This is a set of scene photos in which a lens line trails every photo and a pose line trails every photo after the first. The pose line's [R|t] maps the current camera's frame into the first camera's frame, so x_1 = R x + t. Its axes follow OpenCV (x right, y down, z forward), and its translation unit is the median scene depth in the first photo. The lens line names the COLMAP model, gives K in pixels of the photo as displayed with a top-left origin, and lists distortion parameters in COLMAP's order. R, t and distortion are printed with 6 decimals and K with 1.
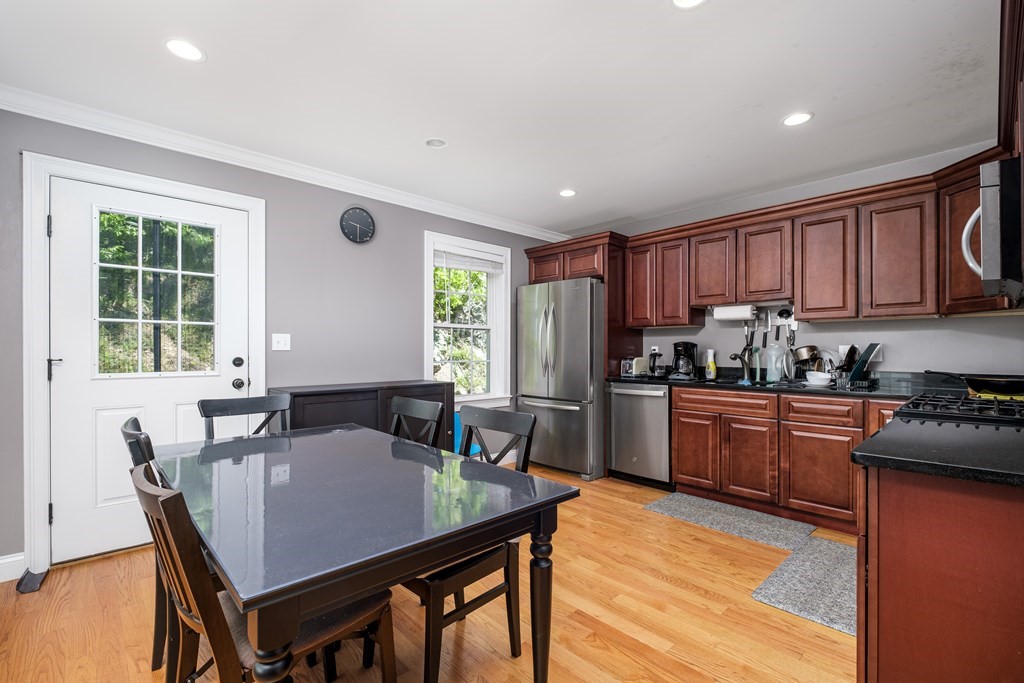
lens RADIAL K [[449.6, 0, 510.2], [0, 449.6, 347.4], [0, 0, 1]] dist [0.004343, 0.000041]
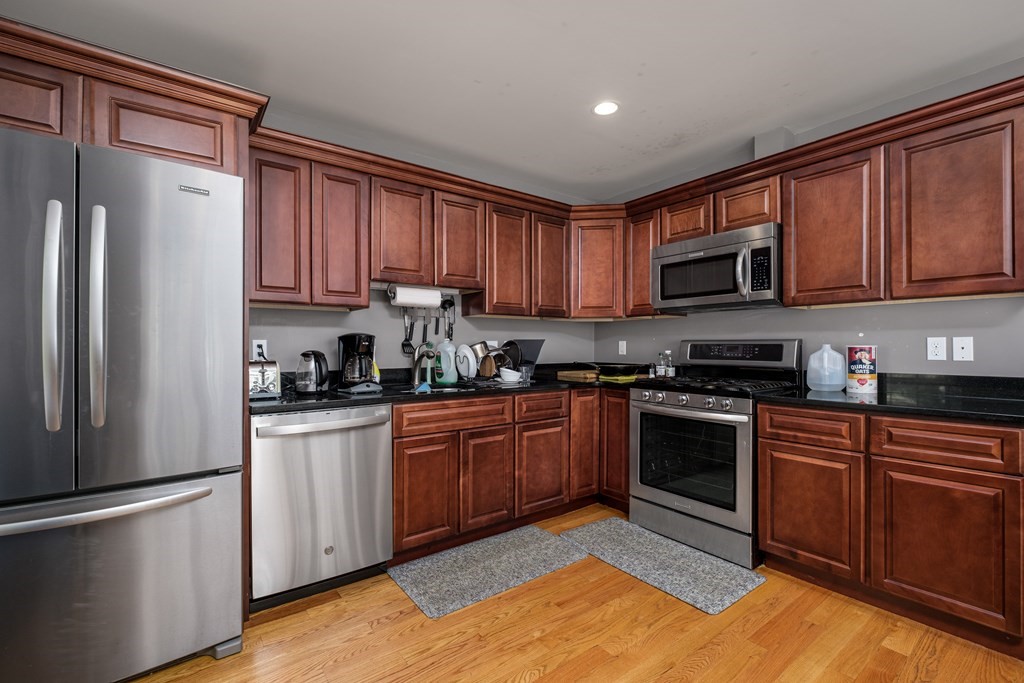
lens RADIAL K [[449.6, 0, 510.1], [0, 449.6, 344.6], [0, 0, 1]] dist [0.004343, 0.000041]
pose [[0.113026, -0.002986, 0.993588, -0.285103], [-0.004920, 0.999982, 0.003565, 0.000163], [-0.993580, -0.005291, 0.113009, 0.879424]]
